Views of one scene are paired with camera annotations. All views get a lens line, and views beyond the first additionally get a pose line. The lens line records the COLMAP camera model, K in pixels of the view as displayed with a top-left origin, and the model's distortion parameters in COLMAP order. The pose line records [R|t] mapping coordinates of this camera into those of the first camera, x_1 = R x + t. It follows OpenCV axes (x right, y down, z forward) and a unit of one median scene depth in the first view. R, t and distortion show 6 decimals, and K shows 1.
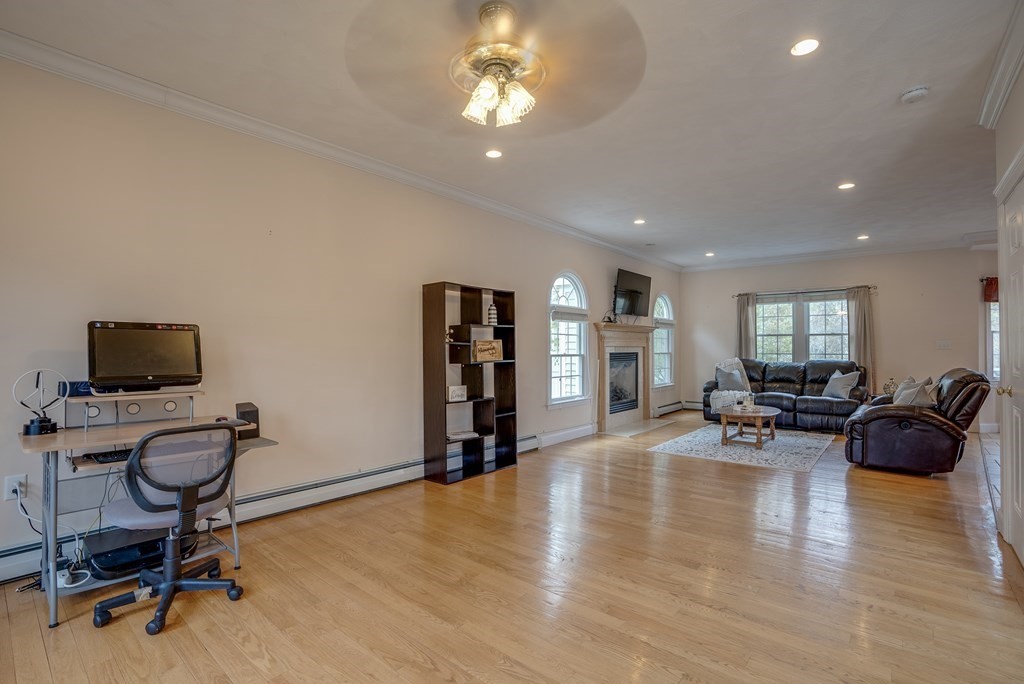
lens RADIAL K [[465.5, 0, 513.3], [0, 465.5, 346.3], [0, 0, 1]] dist [-0.020144, 0.003304]
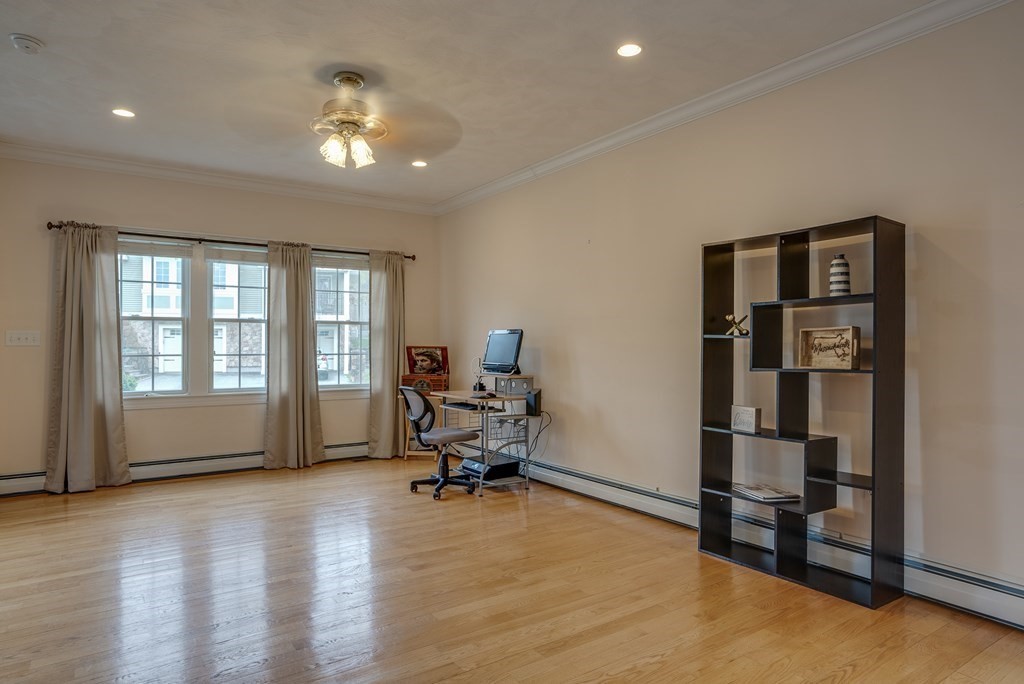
lens RADIAL K [[639.4, 0, 514.0], [0, 639.4, 339.5], [0, 0, 1]] dist [0.005281, 0.001178]
pose [[-0.237220, -0.010093, -0.971404, 0.773133], [0.002963, 0.999934, -0.011113, 0.006561], [0.971451, -0.005515, -0.237174, 0.917368]]
